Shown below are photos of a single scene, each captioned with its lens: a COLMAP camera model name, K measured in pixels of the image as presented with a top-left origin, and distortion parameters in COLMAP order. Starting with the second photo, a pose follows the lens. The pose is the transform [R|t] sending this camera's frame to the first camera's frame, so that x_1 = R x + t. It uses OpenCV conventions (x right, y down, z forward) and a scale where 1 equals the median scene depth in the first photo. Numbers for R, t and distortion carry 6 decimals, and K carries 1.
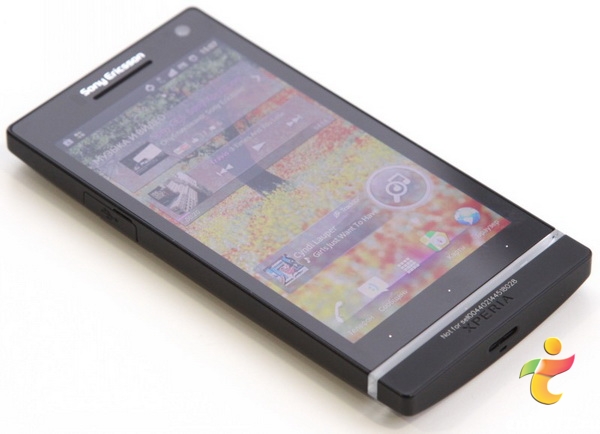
lens RADIAL K [[3124.1, 0, 298.9], [0, 3124.1, 216.9], [0, 0, 1]] dist [0.130744, 0.000000]
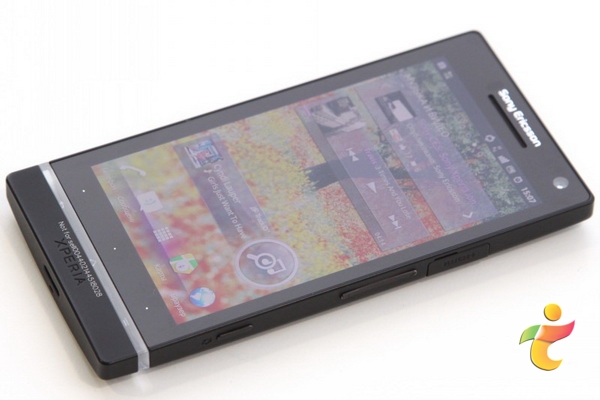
lens RADIAL K [[2999.8, 0, 301.9], [0, 2999.8, 200.7], [0, 0, 1]] dist [0.101360, 0.000000]
pose [[-0.380423, 0.685634, -0.620632, 0.617648], [-0.655284, 0.273717, 0.704047, -0.707927], [0.652596, 0.674526, 0.345157, 0.653990]]
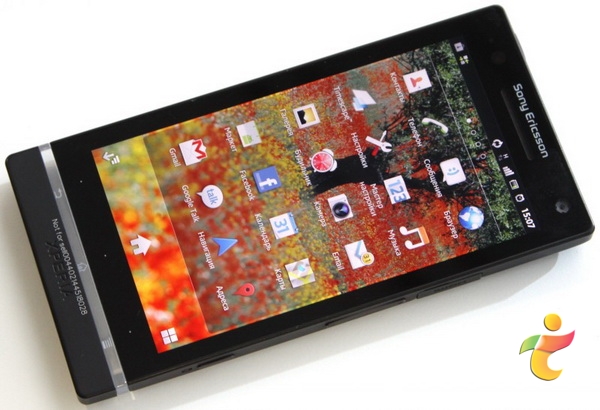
lens RADIAL K [[2036.8, 0, 295.7], [0, 2036.8, 205.8], [0, 0, 1]] dist [-0.033765, 0.000000]
pose [[-0.469541, 0.827548, -0.307726, 0.207398], [-0.611227, -0.053162, 0.789668, -0.536447], [0.637129, 0.558872, 0.530782, 0.640752]]
